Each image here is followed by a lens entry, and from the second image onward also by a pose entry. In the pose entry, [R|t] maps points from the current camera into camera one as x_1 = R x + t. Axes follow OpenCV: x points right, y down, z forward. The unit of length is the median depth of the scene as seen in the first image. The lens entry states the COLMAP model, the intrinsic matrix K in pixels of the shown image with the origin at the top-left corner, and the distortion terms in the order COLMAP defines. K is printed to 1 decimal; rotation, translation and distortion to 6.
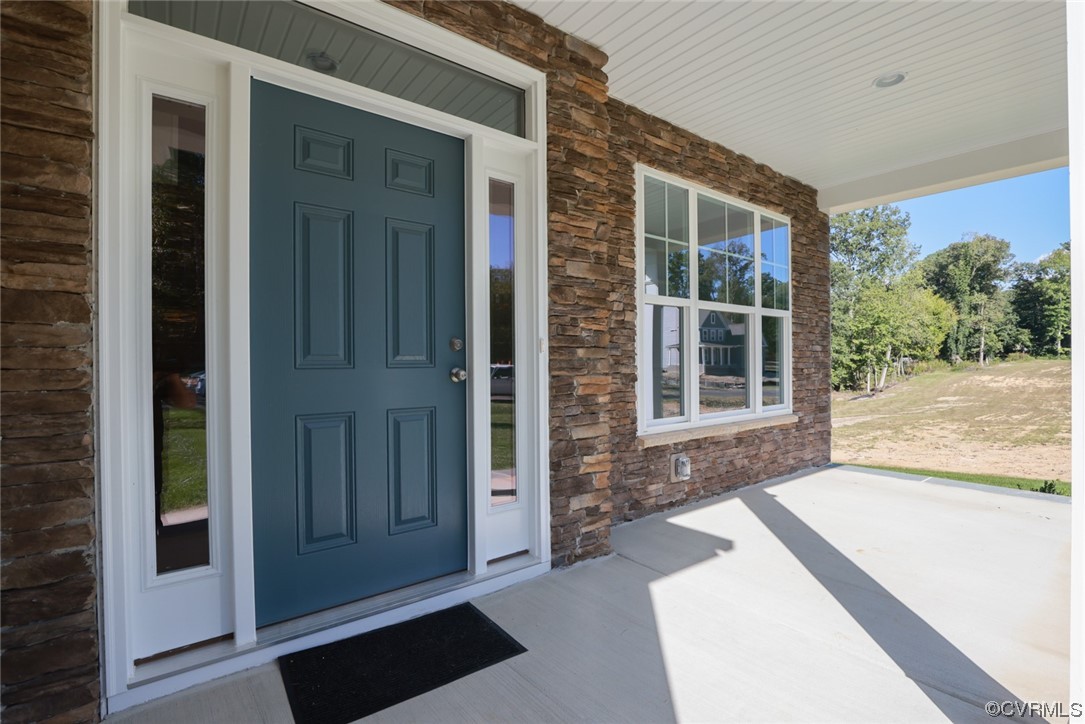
lens RADIAL K [[494.0, 0, 545.8], [0, 494.0, 365.0], [0, 0, 1]] dist [-0.035535, 0.006072]
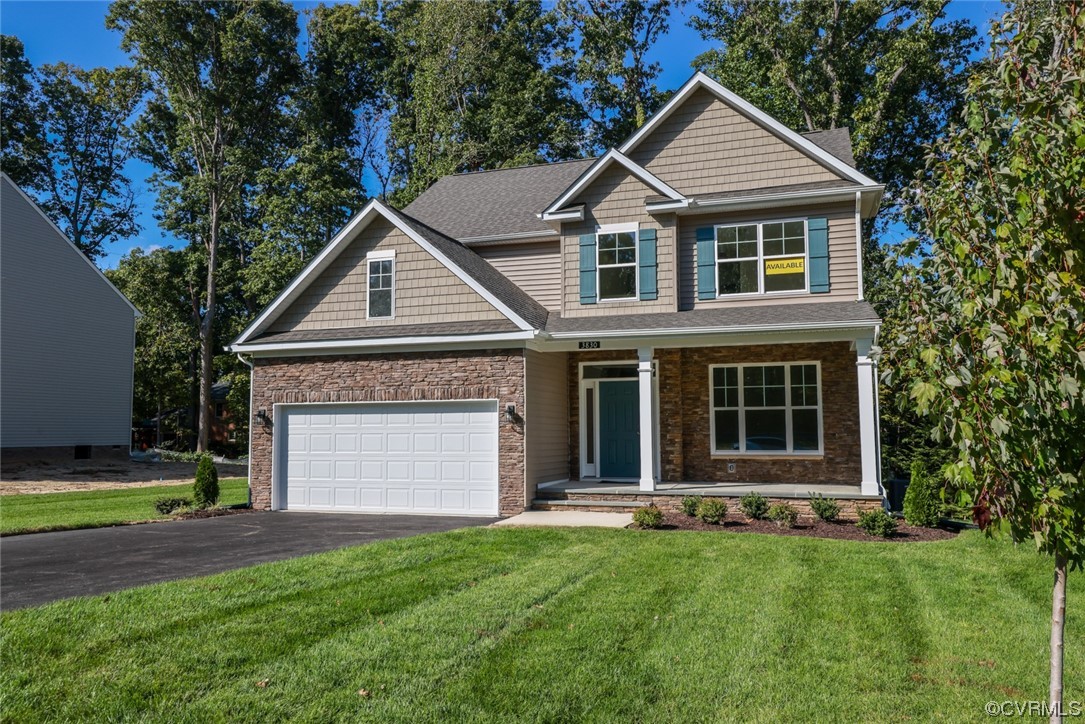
lens RADIAL K [[807.6, 0, 545.8], [0, 807.6, 367.6], [0, 0, 1]] dist [0.009093, 0.015142]
pose [[0.559432, -0.068045, -0.826079, 3.907173], [-0.005255, 0.996313, -0.085626, 0.043408], [0.828860, 0.052244, 0.557012, -2.740082]]
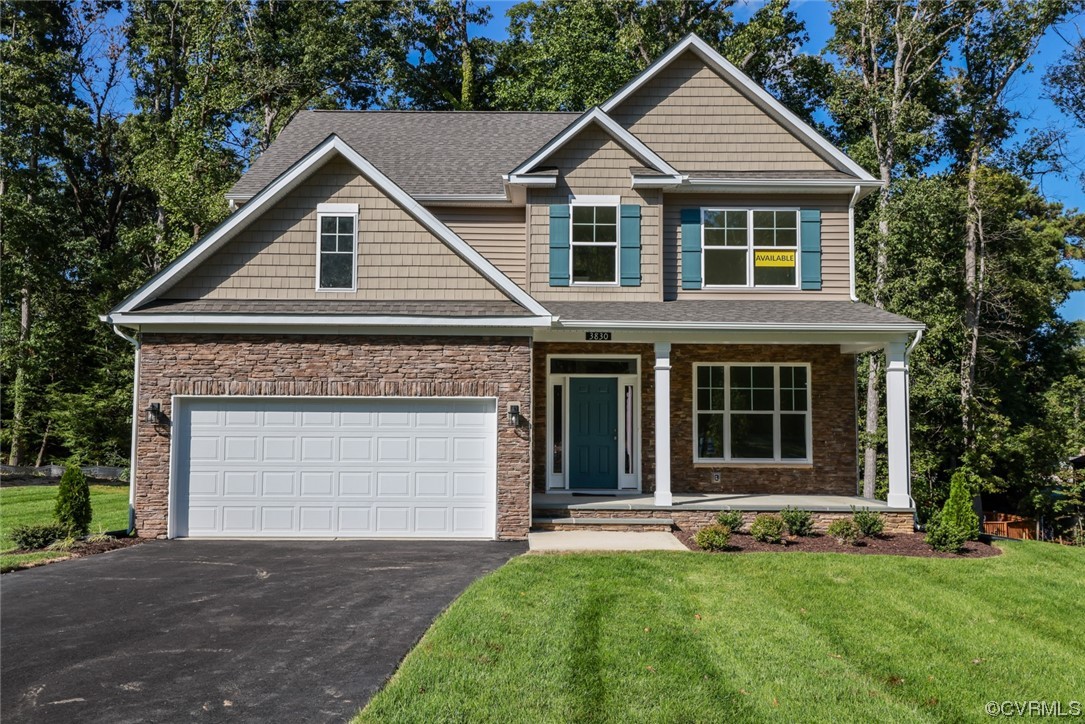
lens RADIAL K [[917.7, 0, 543.6], [0, 917.7, 365.3], [0, 0, 1]] dist [0.024362, 0.012532]
pose [[0.793632, -0.034025, -0.607446, 2.731834], [-0.014798, 0.997060, -0.075182, 0.000822], [0.608218, 0.068656, 0.790795, -3.688262]]
